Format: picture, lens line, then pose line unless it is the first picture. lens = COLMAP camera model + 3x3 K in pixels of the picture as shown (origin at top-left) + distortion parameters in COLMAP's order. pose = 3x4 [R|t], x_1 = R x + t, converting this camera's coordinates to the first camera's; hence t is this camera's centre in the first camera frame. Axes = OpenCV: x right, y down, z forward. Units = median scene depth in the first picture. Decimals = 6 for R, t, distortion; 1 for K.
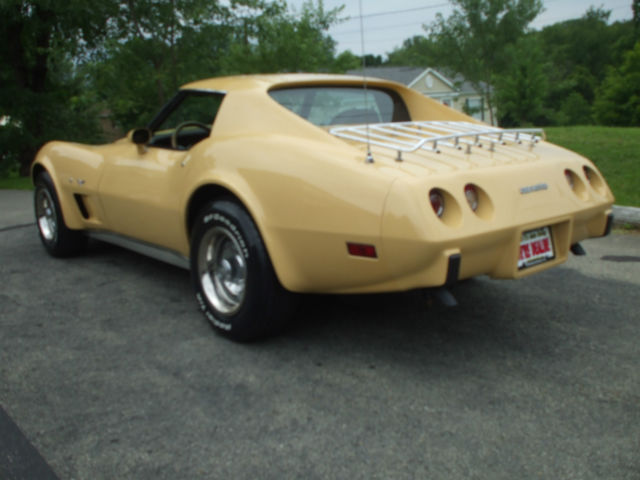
lens RADIAL K [[667.2, 0, 320.0], [0, 667.2, 240.0], [0, 0, 1]] dist [-0.169494, 0.209376]
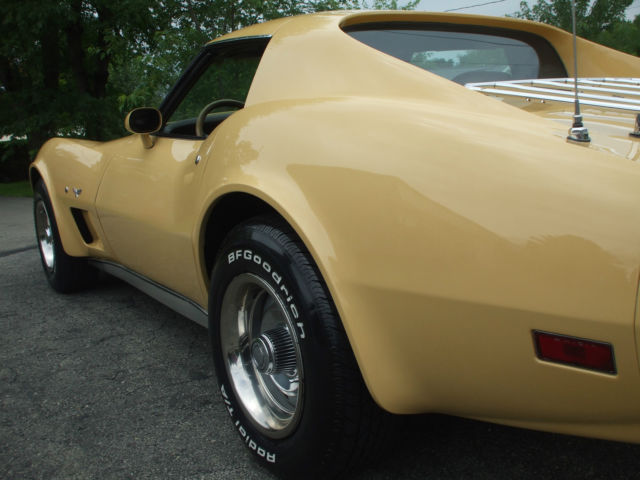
lens RADIAL K [[667.2, 0, 320.0], [0, 667.2, 240.0], [0, 0, 1]] dist [-0.169494, 0.209376]
pose [[0.994013, -0.006949, -0.109037, -0.035367], [0.005977, 0.999939, -0.009247, -0.037008], [0.109095, 0.008540, 0.993995, 0.422274]]
